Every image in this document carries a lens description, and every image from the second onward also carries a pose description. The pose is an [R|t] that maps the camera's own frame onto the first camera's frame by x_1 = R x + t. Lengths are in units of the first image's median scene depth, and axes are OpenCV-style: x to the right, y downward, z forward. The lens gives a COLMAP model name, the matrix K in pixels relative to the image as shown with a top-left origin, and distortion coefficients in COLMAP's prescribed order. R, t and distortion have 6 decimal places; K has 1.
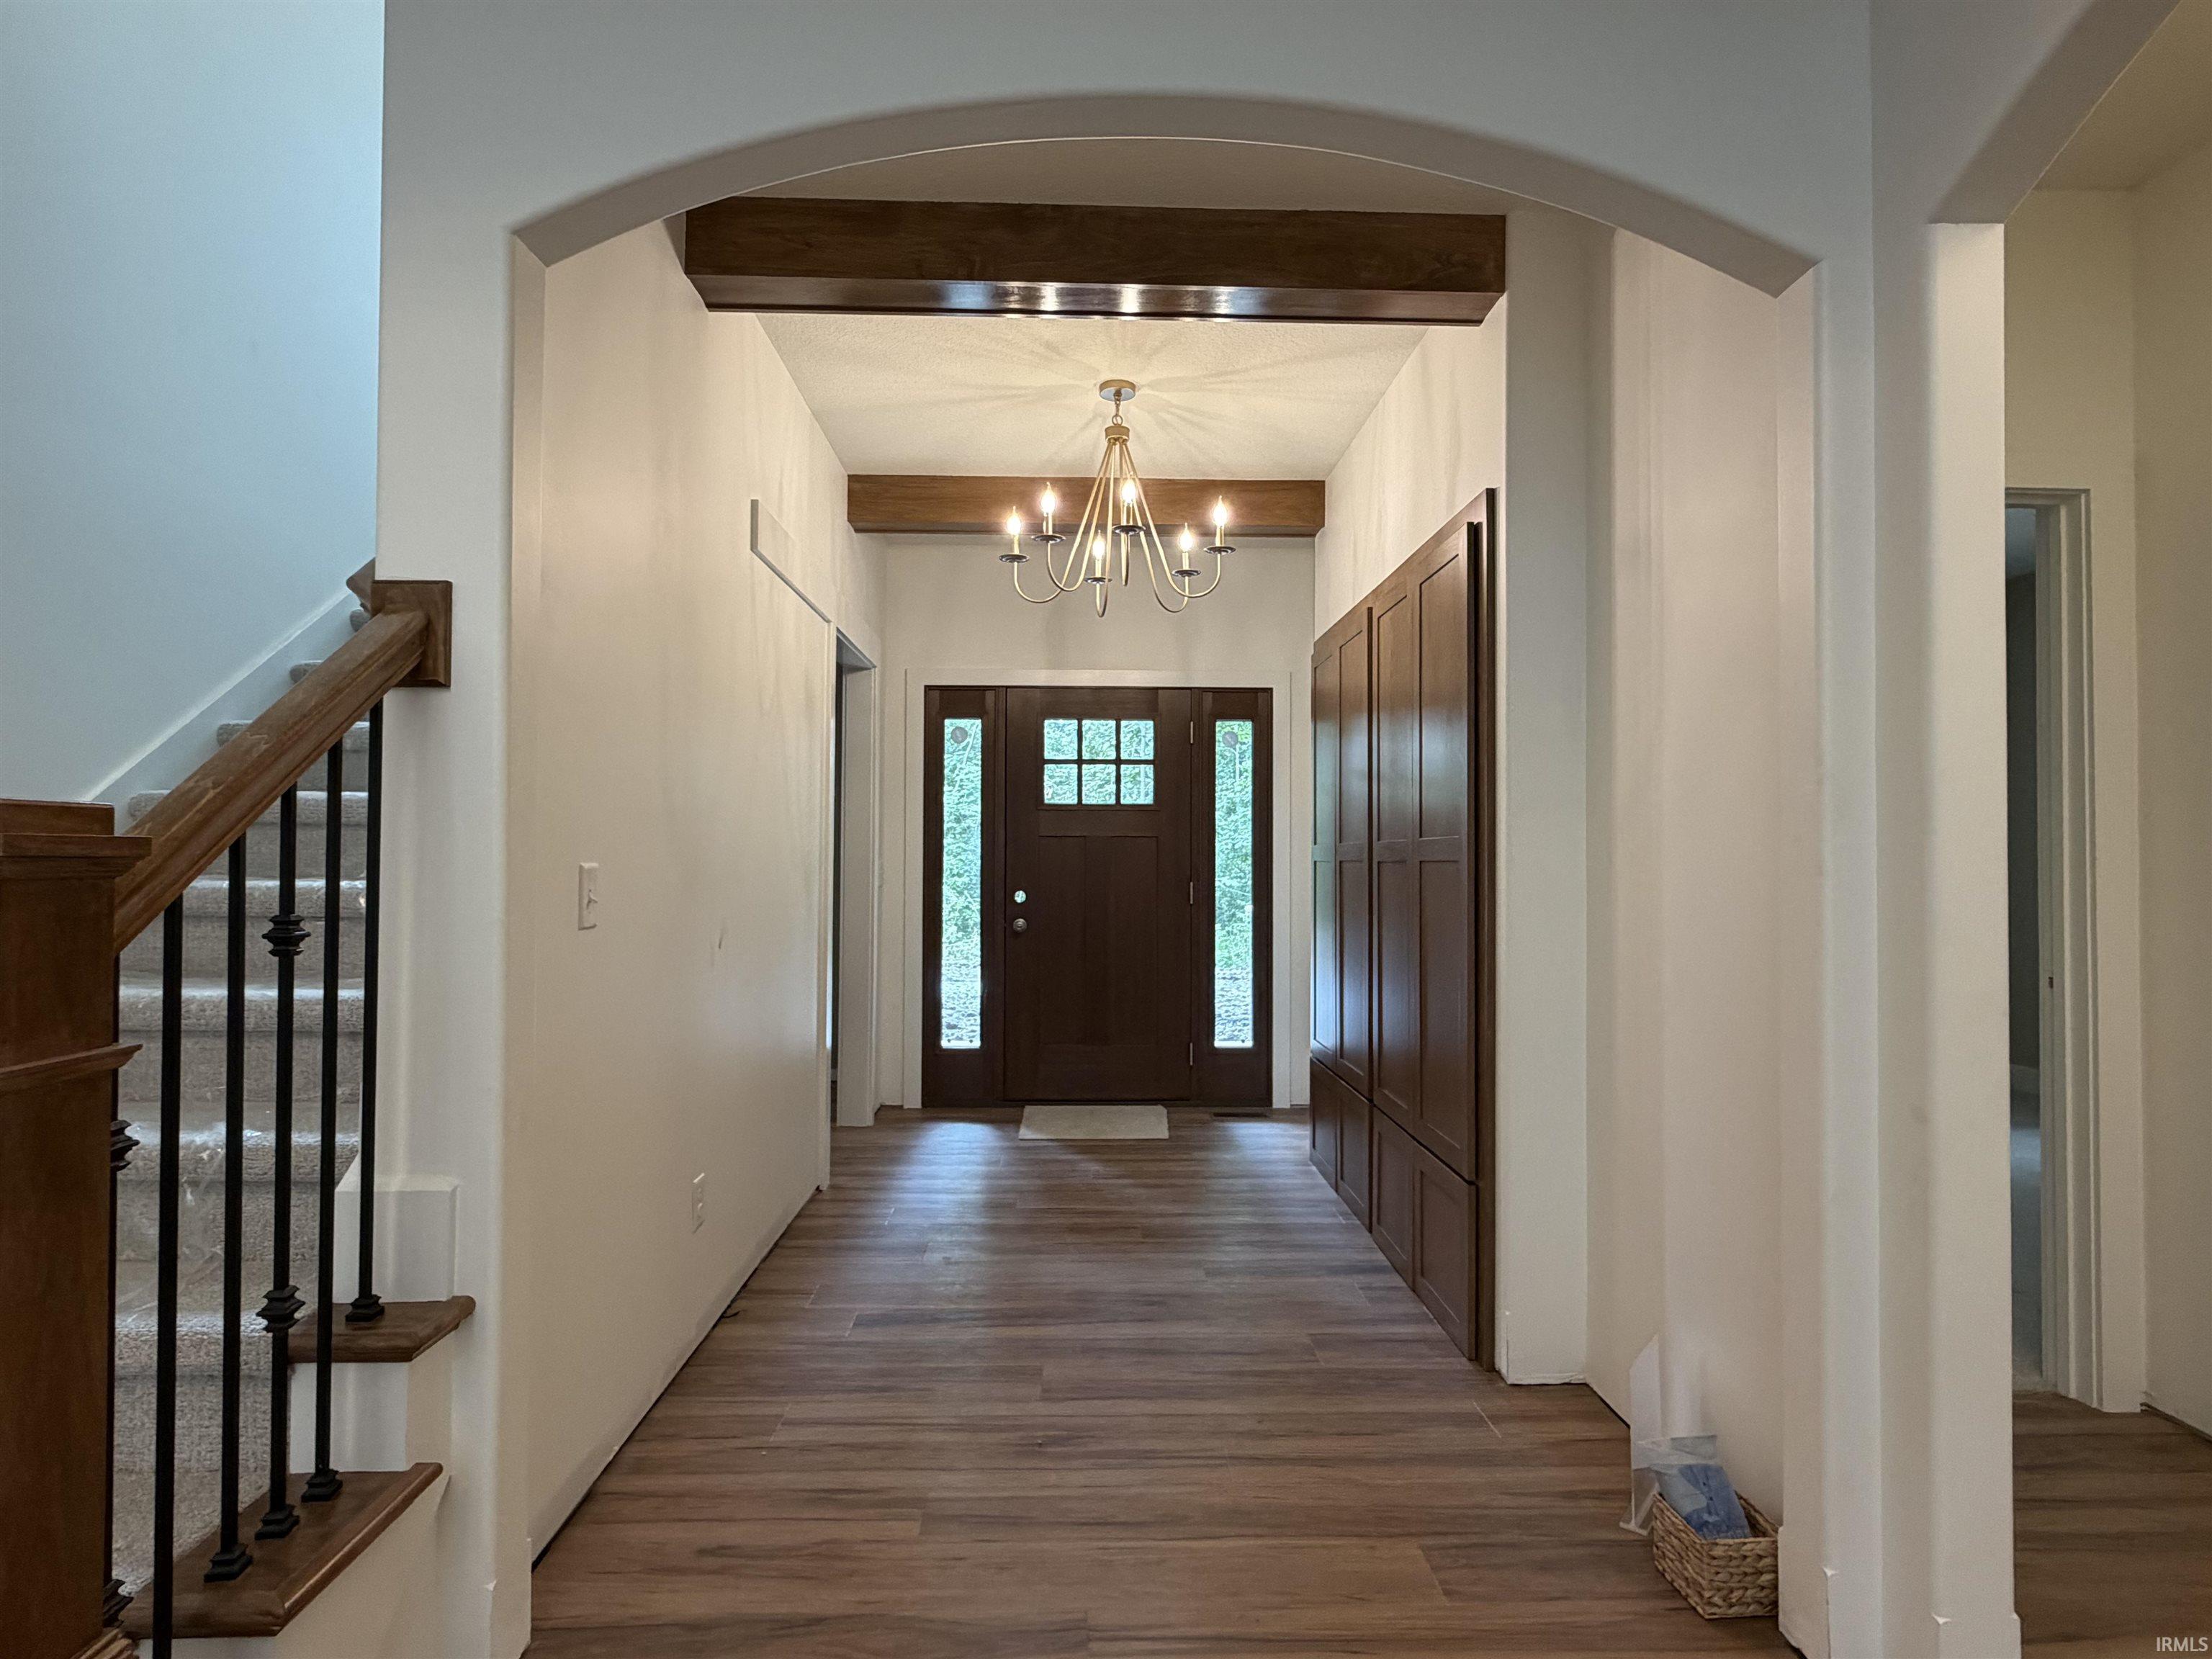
lens RADIAL K [[1163.1, 0, 1106.0], [0, 1163.1, 829.5], [0, 0, 1]] dist [0.002035, 0.000132]
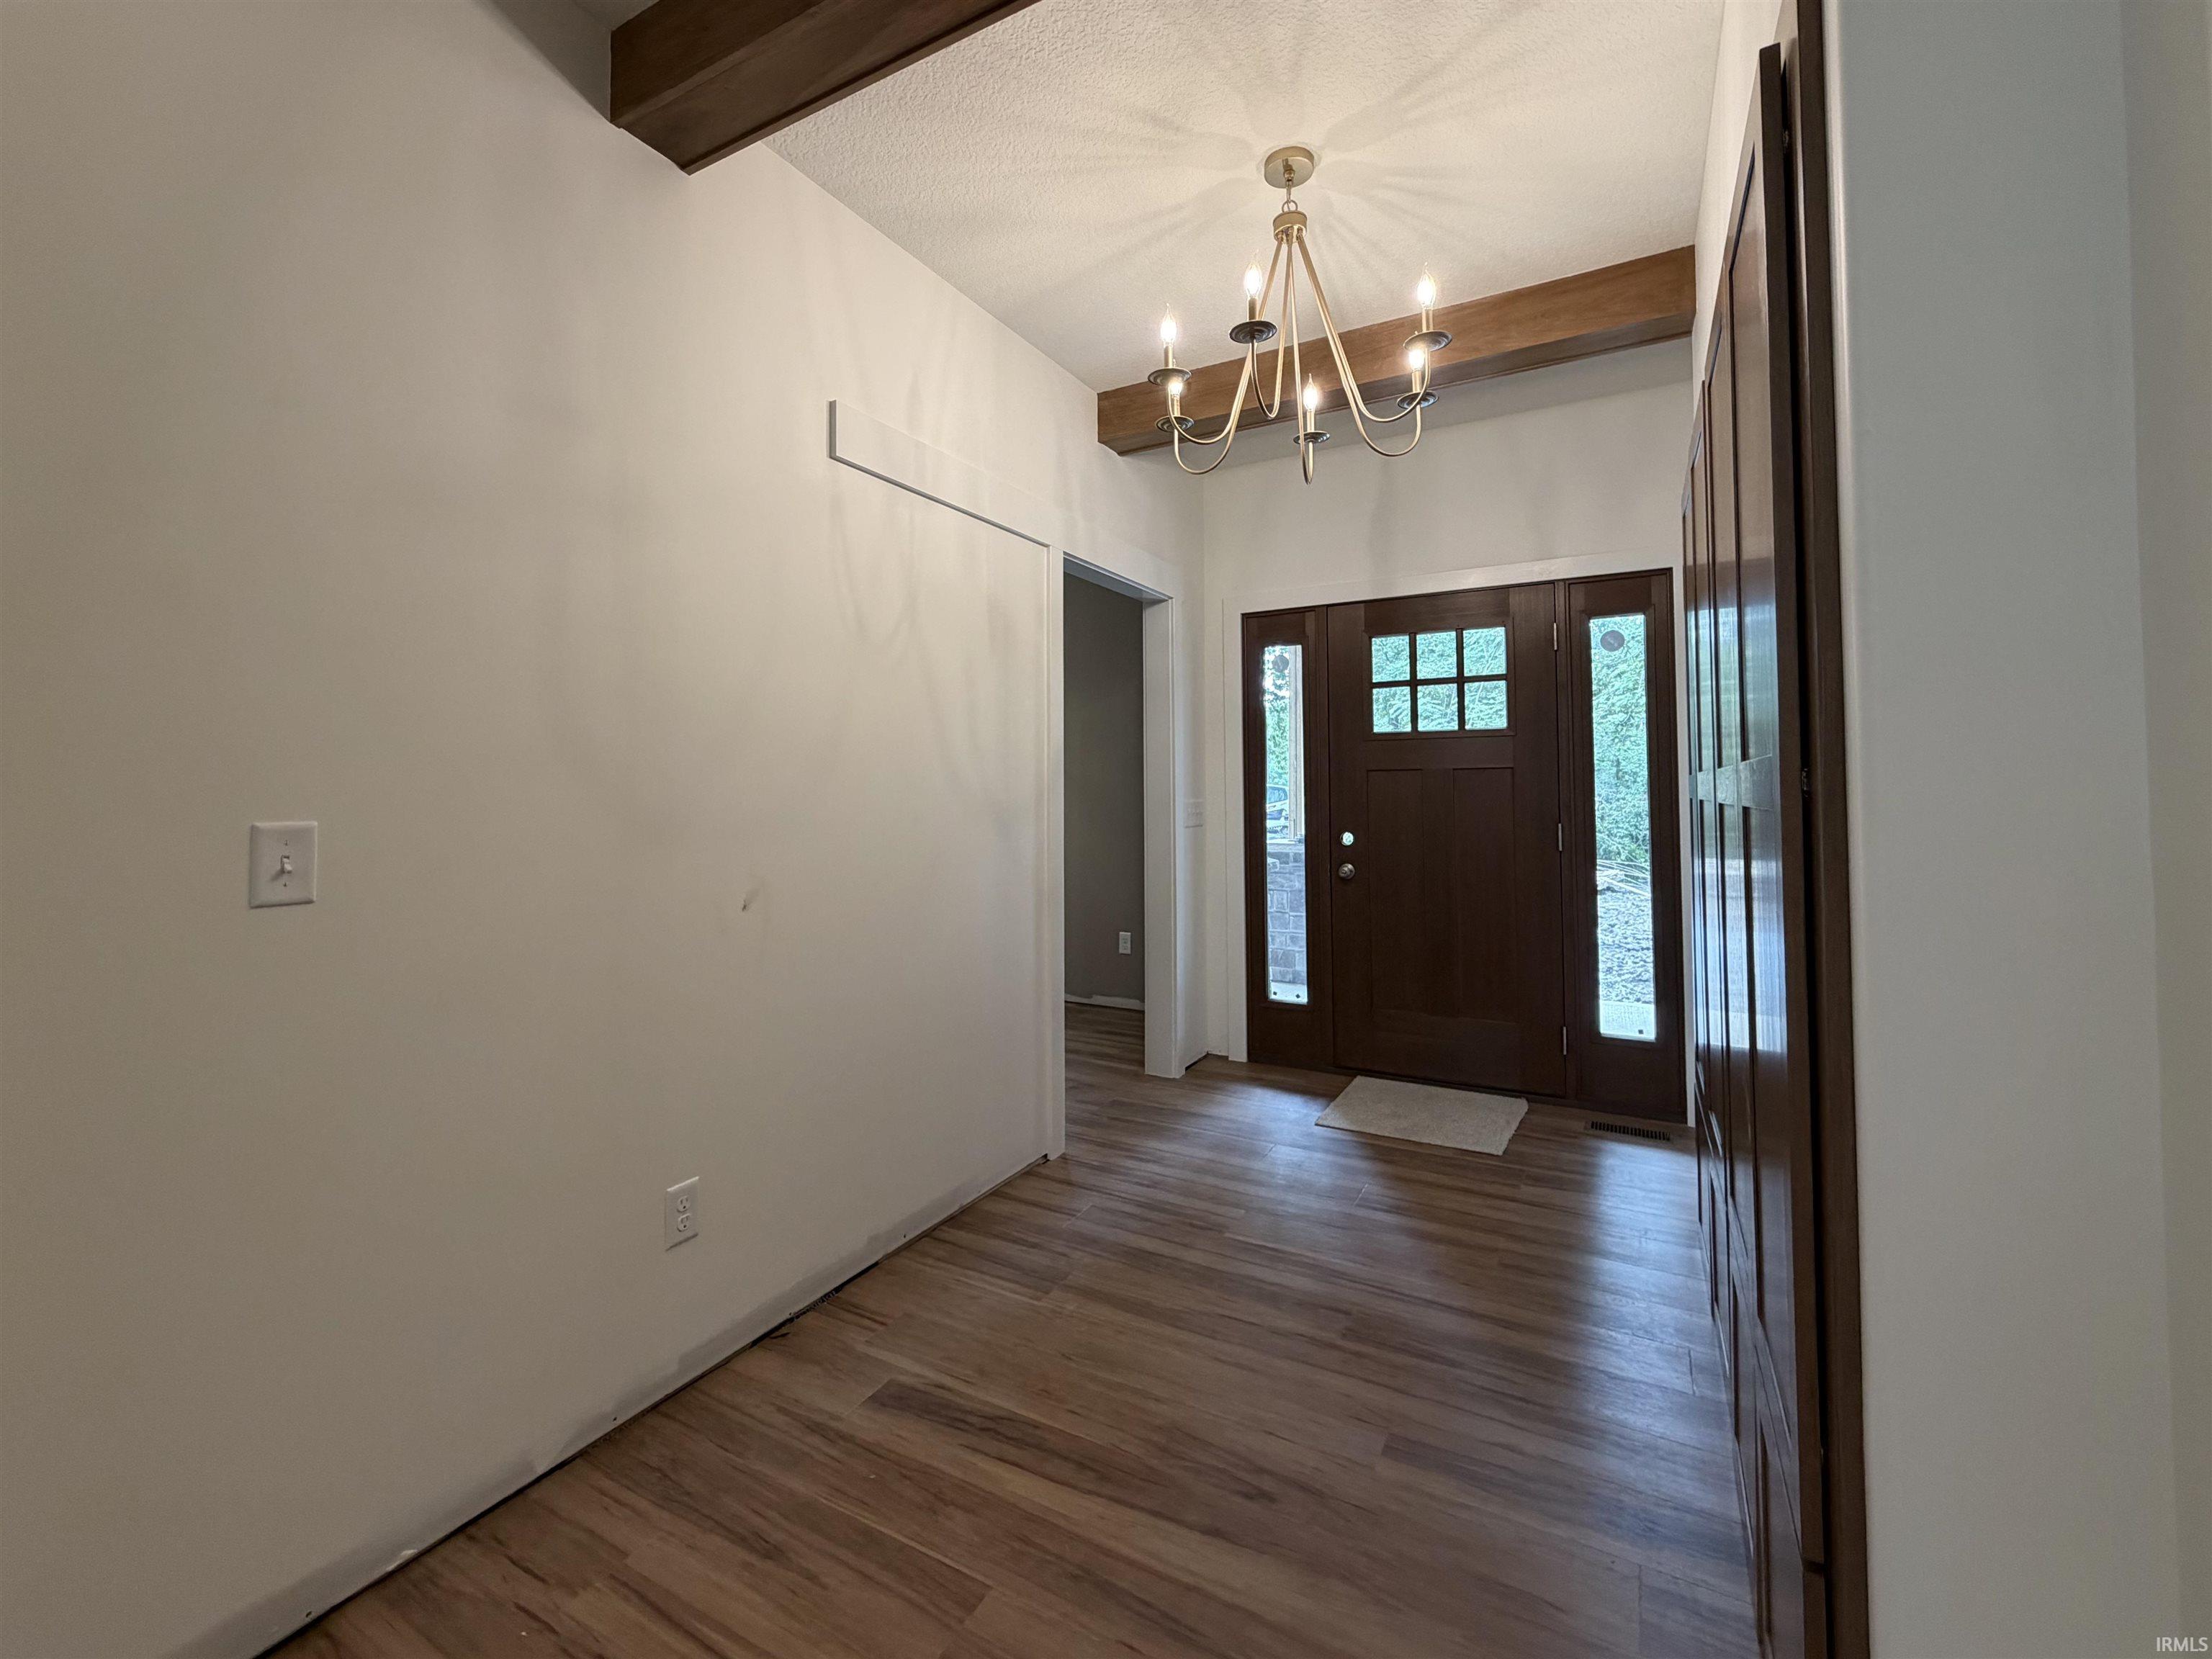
lens RADIAL K [[938.7, 0, 1109.1], [0, 938.7, 764.5], [0, 0, 1]] dist [-0.000289, 0.000039]
pose [[0.858756, -0.027320, -0.511655, 0.139217], [0.025683, 0.999617, -0.010268, 0.003706], [0.511740, -0.004323, 0.859129, 0.287703]]
